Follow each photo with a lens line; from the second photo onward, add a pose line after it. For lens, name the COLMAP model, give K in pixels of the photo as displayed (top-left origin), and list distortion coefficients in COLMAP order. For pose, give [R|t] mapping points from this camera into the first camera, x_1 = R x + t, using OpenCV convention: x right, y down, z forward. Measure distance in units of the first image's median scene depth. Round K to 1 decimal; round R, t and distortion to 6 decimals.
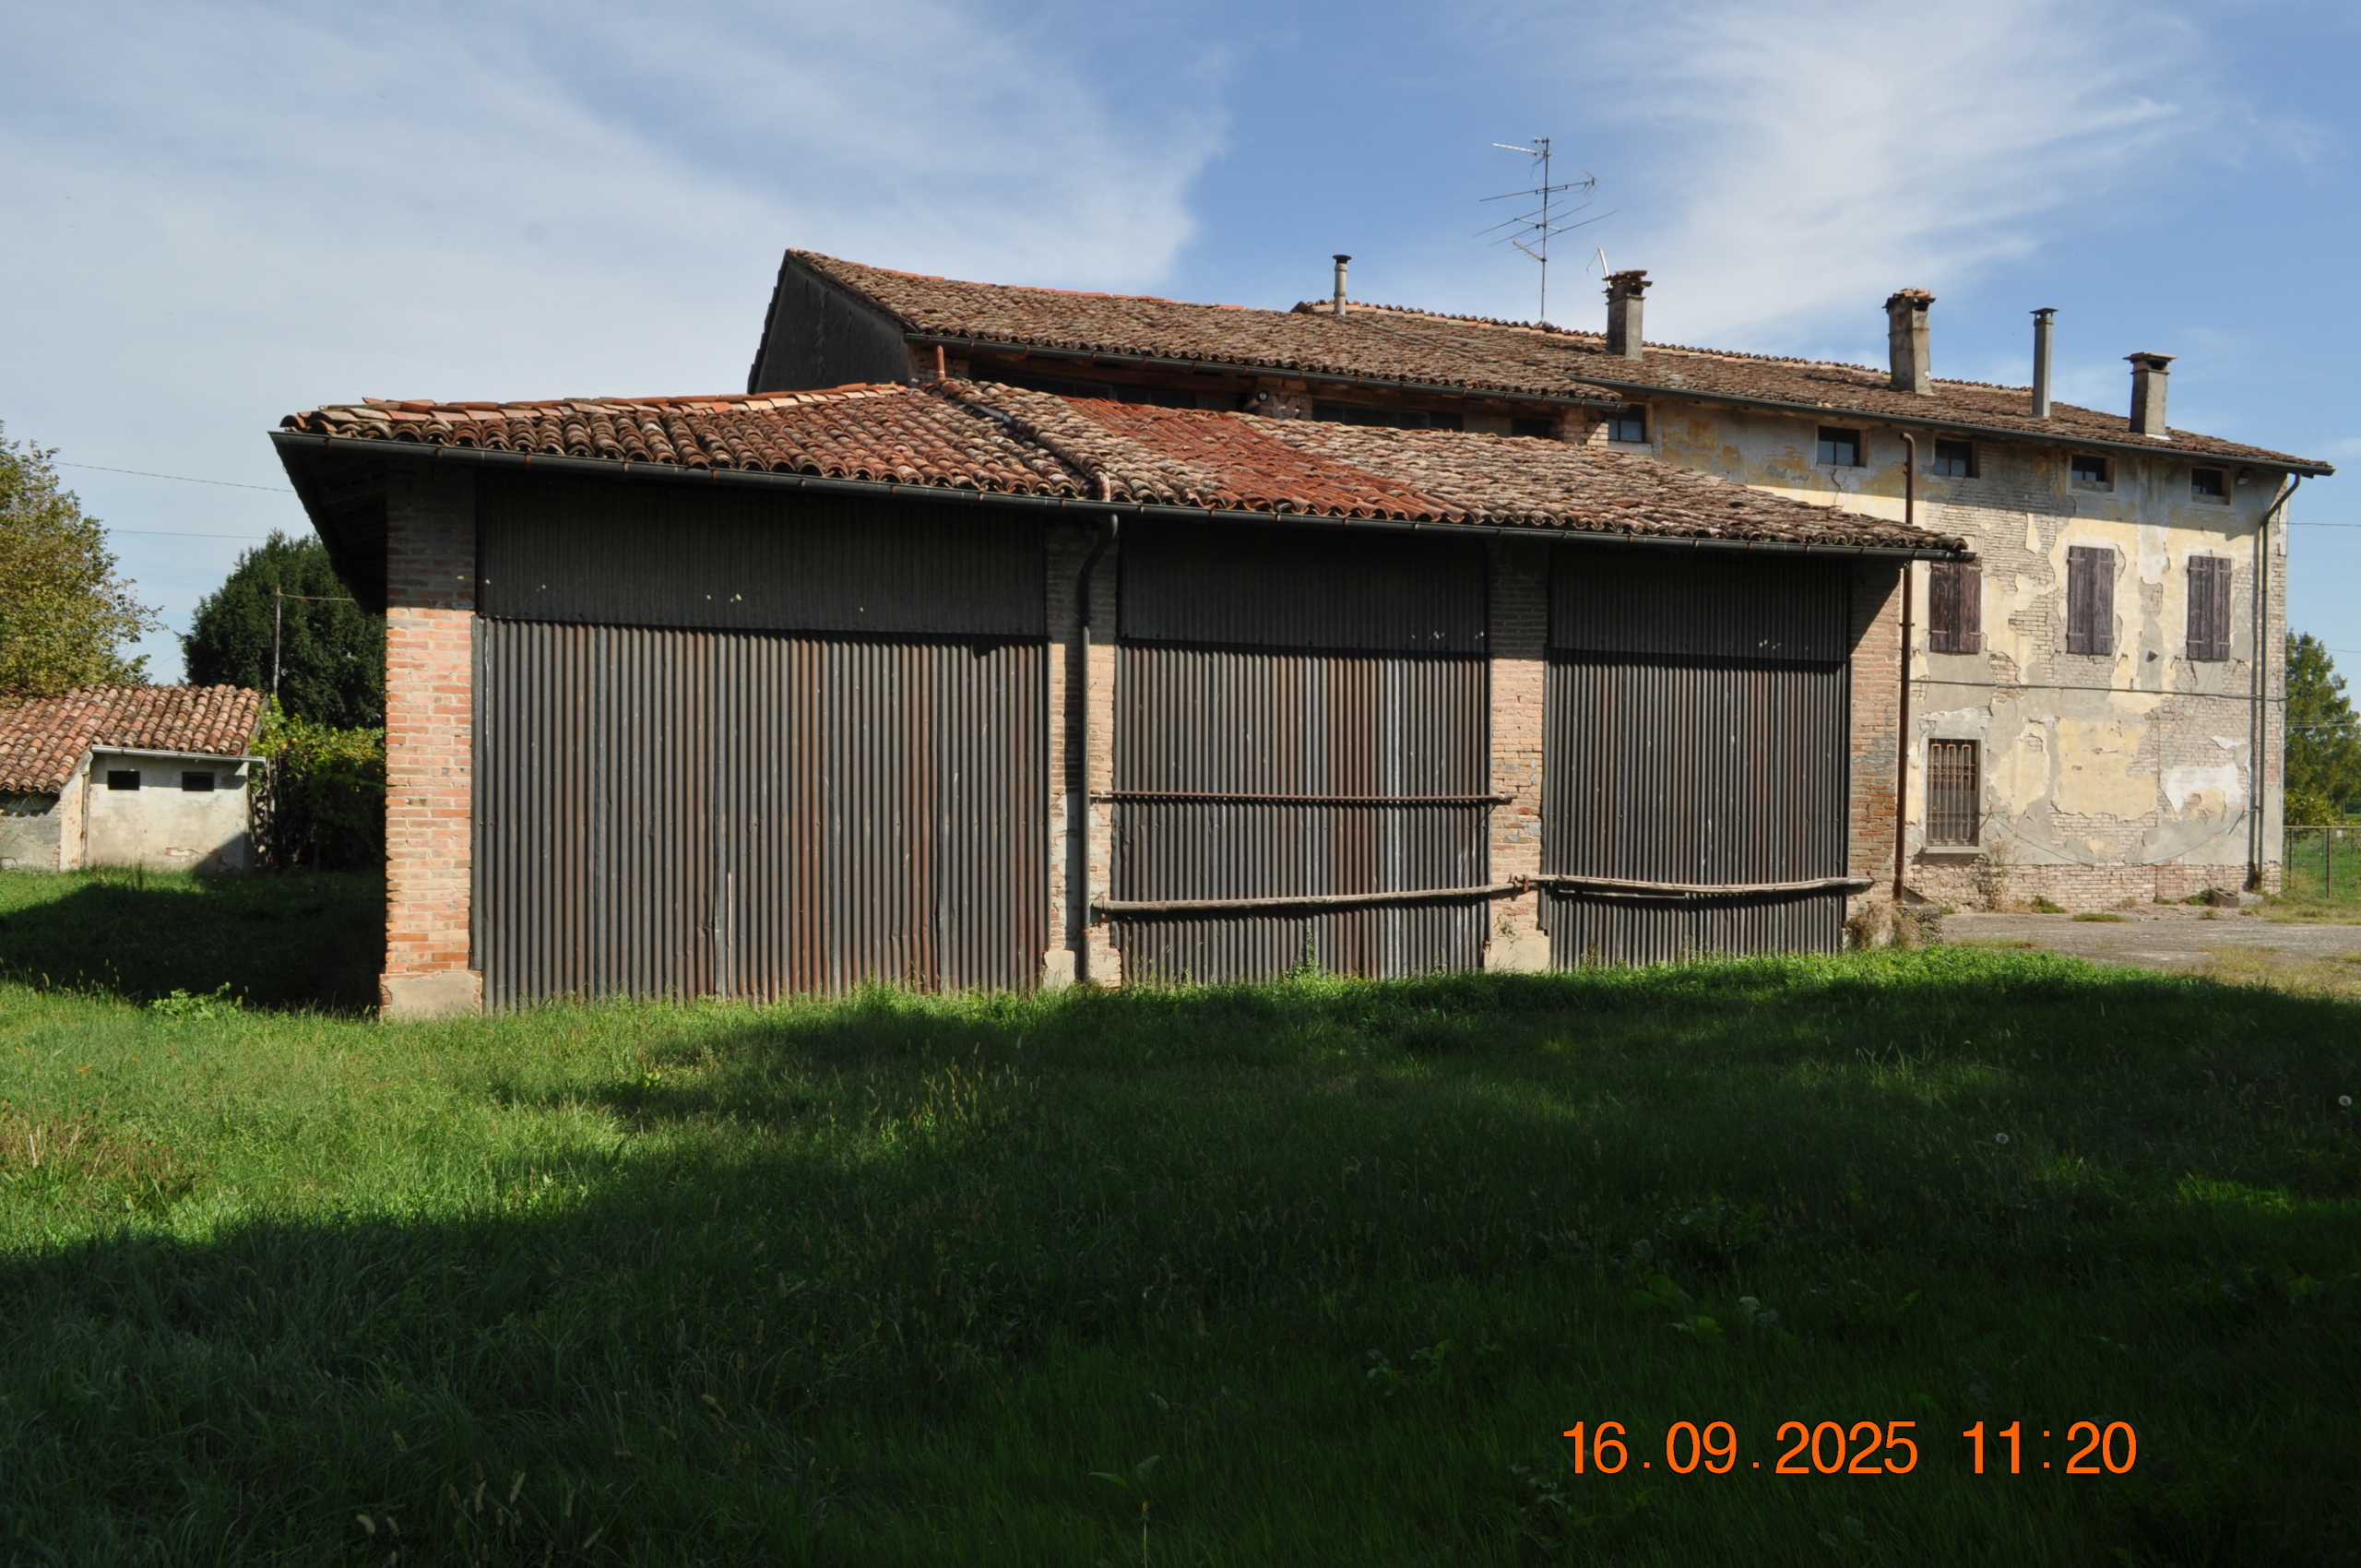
lens RADIAL K [[1842.1, 0, 1182.7], [0, 1842.1, 792.7], [0, 0, 1]] dist [-0.013941, 0.004067]
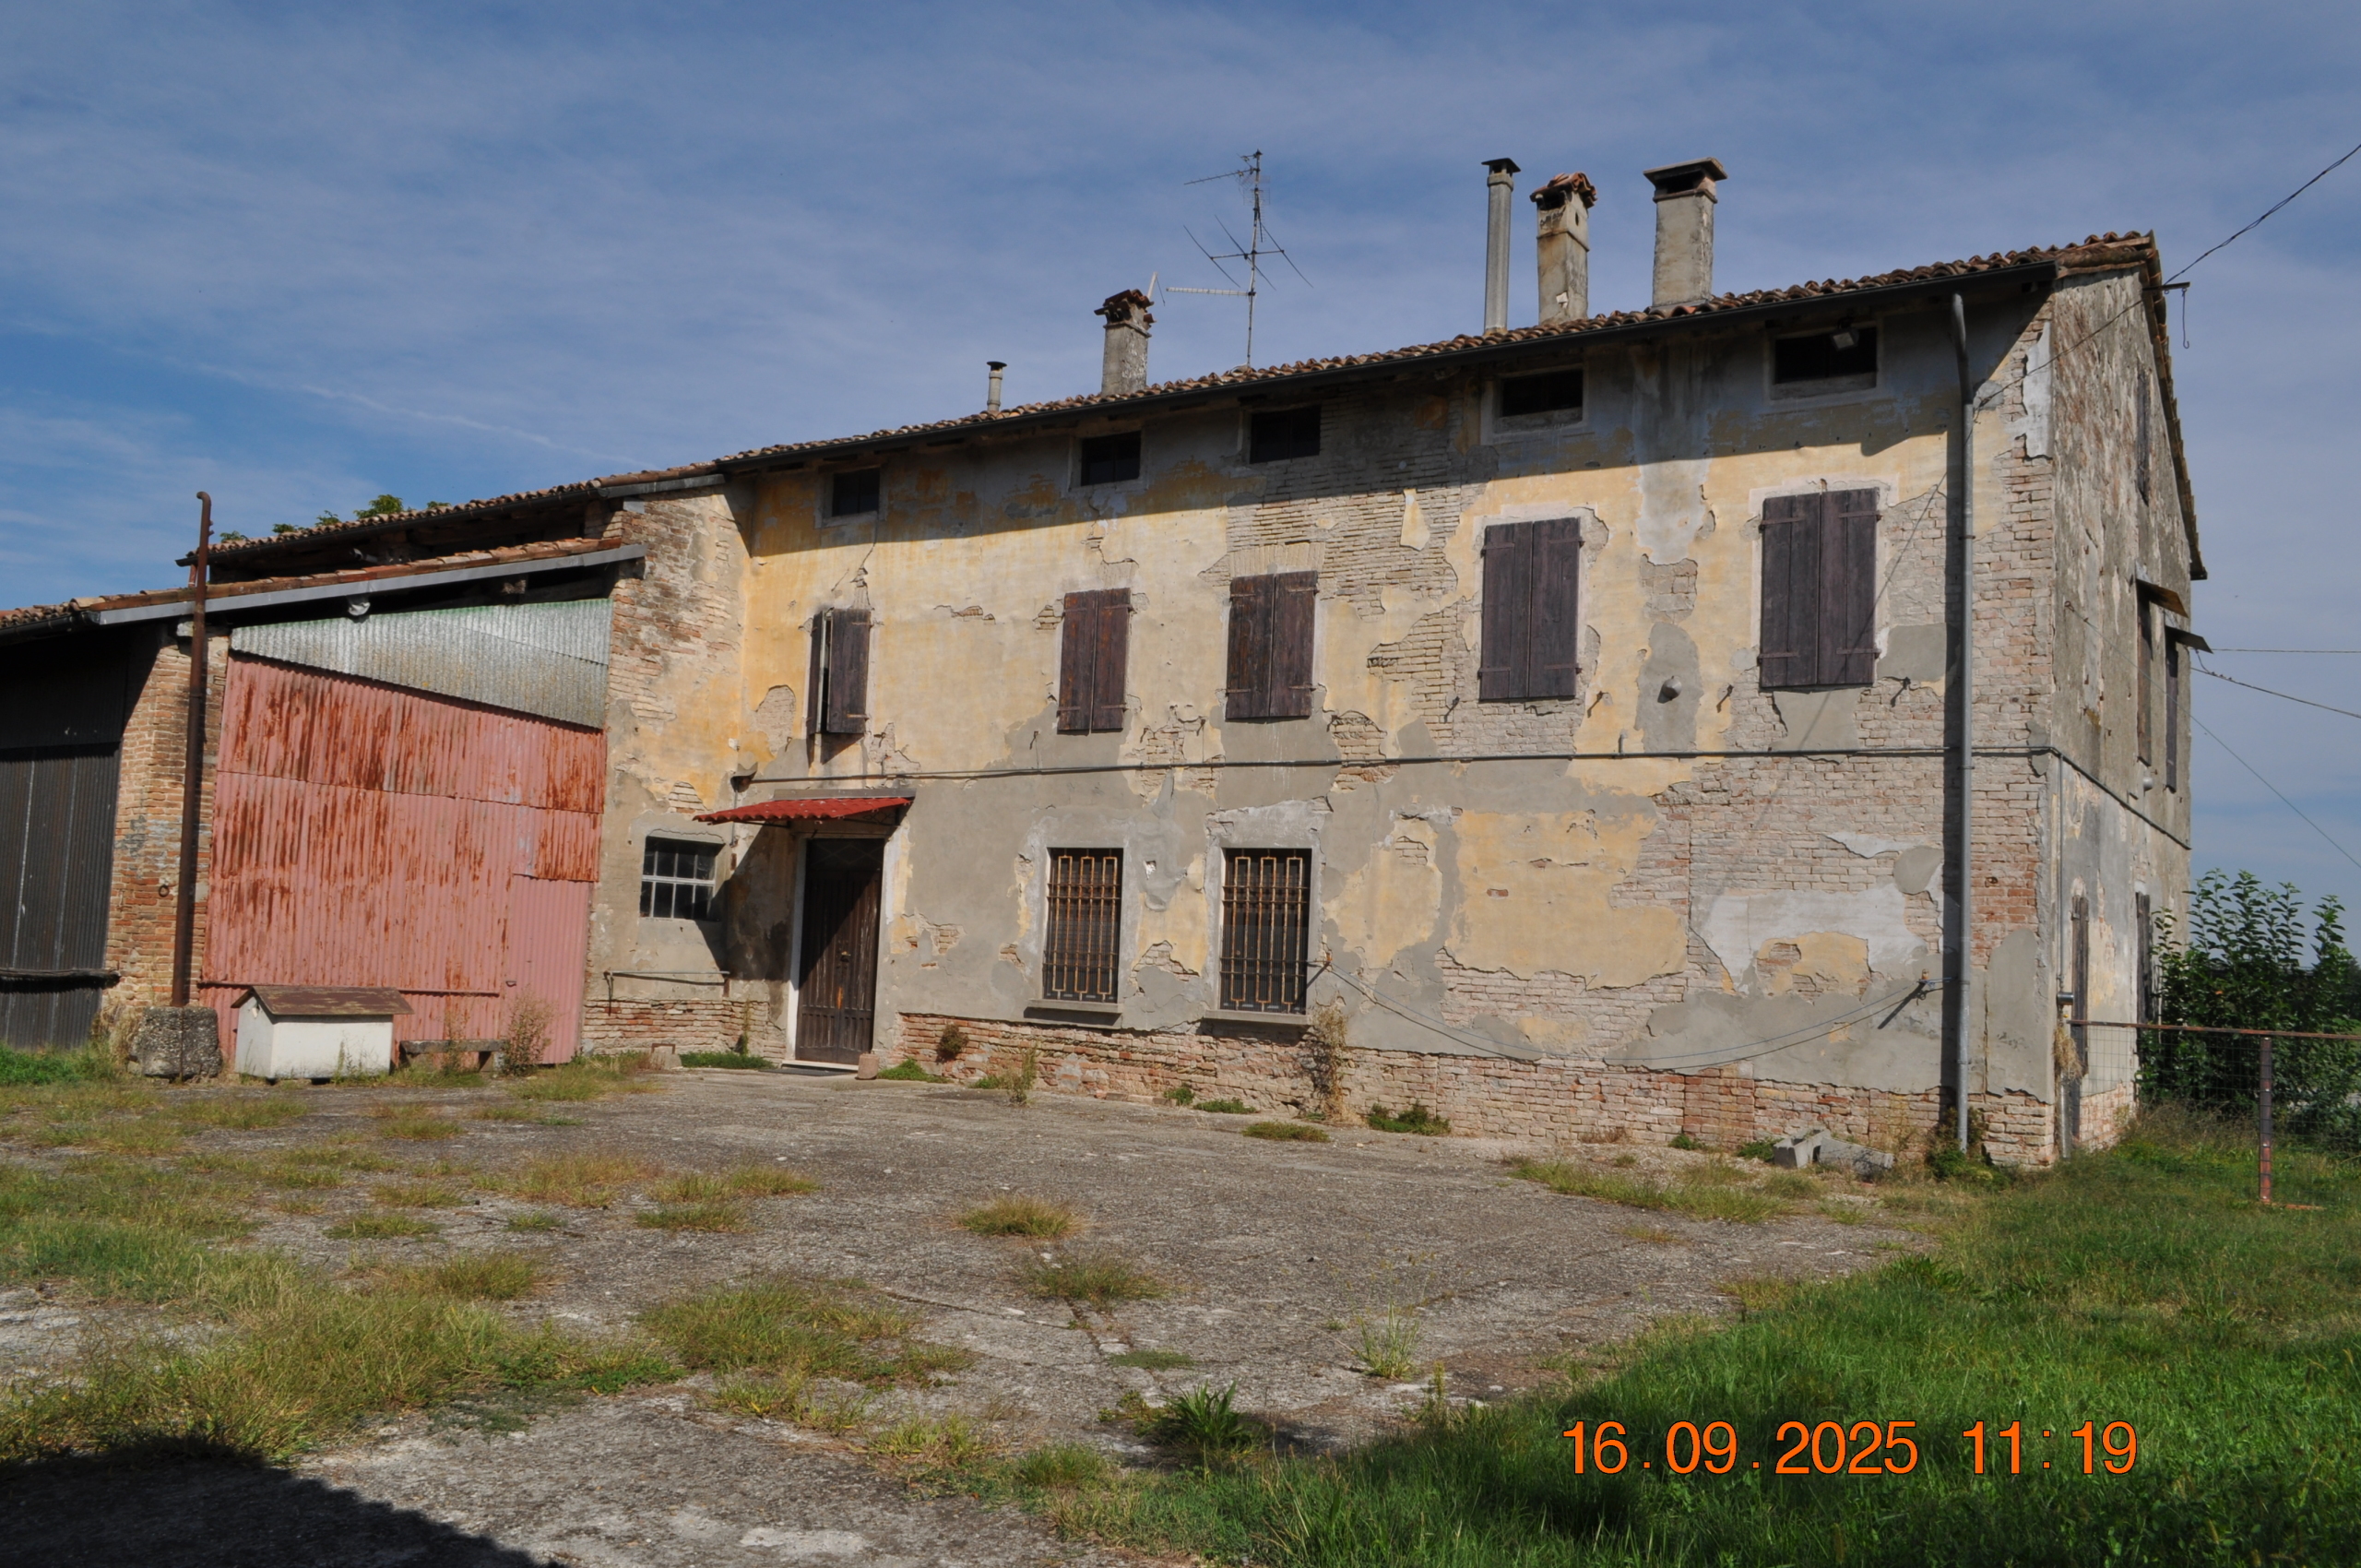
lens RADIAL K [[1842.1, 0, 1181.5], [0, 1842.1, 796.2], [0, 0, 1]] dist [-0.013941, 0.004067]
pose [[0.567835, -0.058822, -0.821038, 1.175974], [-0.039668, 0.994329, -0.098672, 0.023212], [0.822186, 0.088599, 0.562281, 0.744526]]
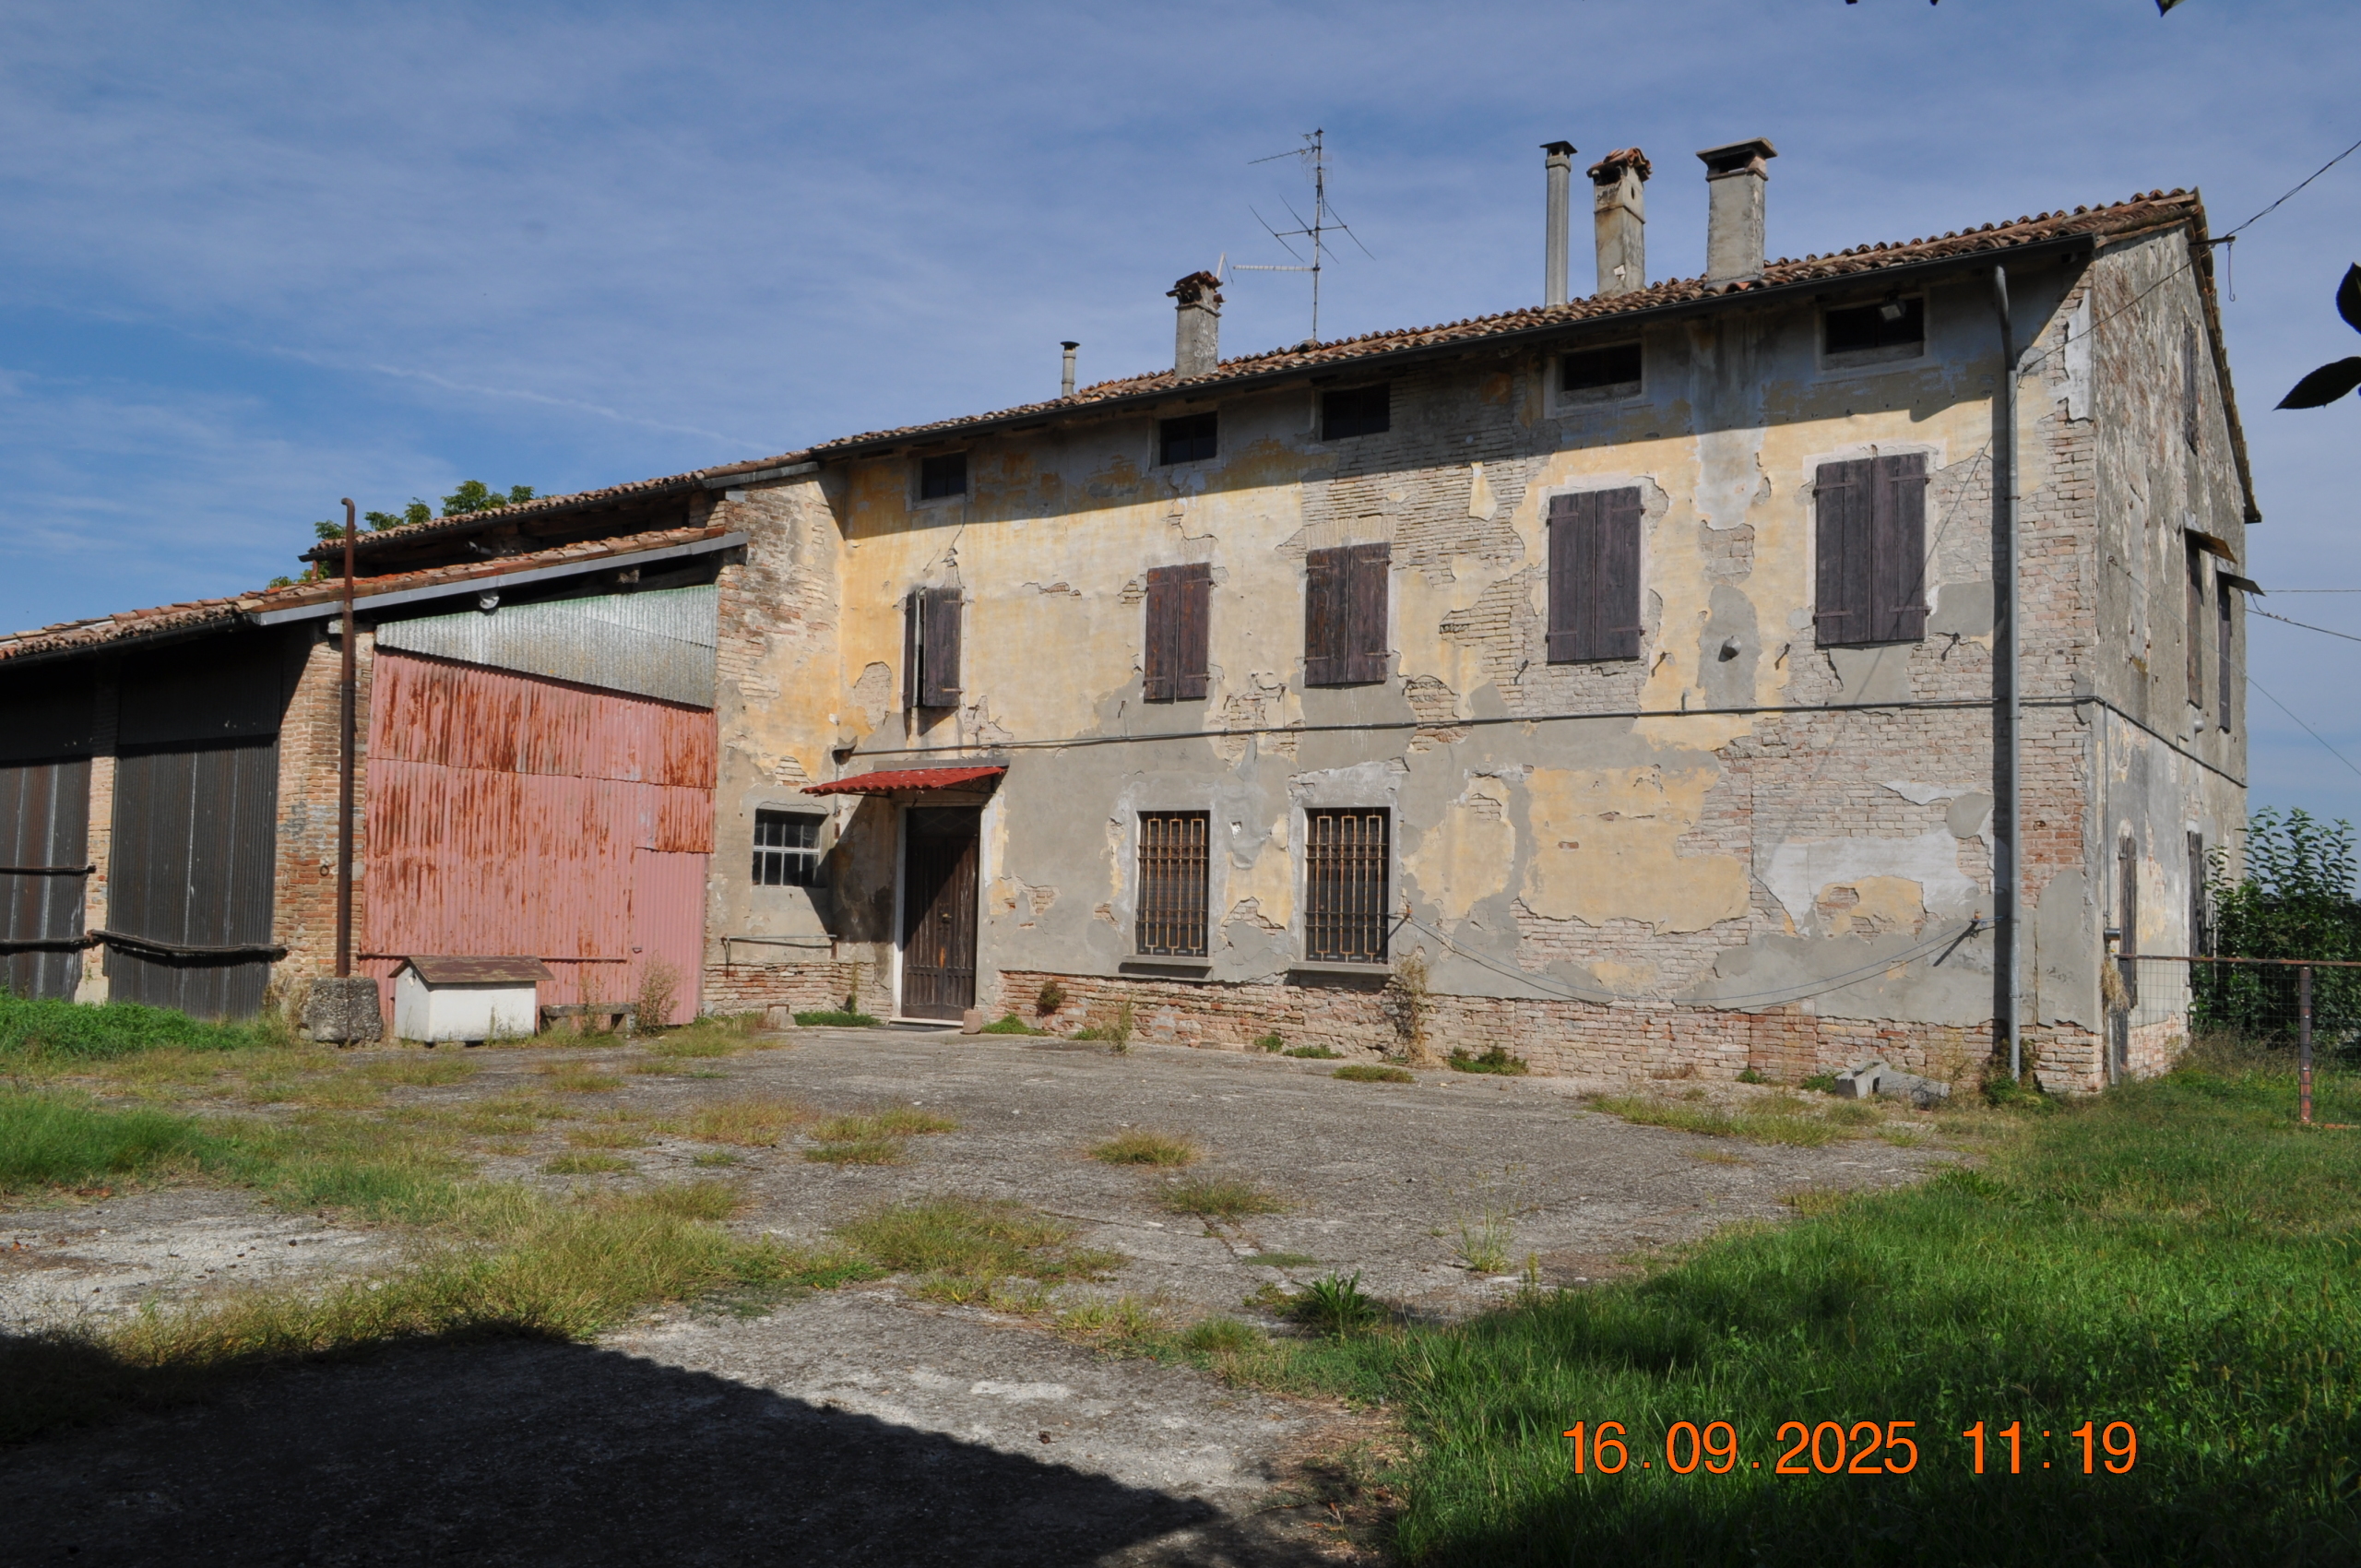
lens RADIAL K [[1842.1, 0, 1182.7], [0, 1842.1, 796.8], [0, 0, 1]] dist [-0.013941, 0.004067]
pose [[0.538693, -0.051810, -0.840908, 1.208341], [-0.019649, 0.997063, -0.074018, 0.024313], [0.842273, 0.056396, 0.536093, 0.710238]]
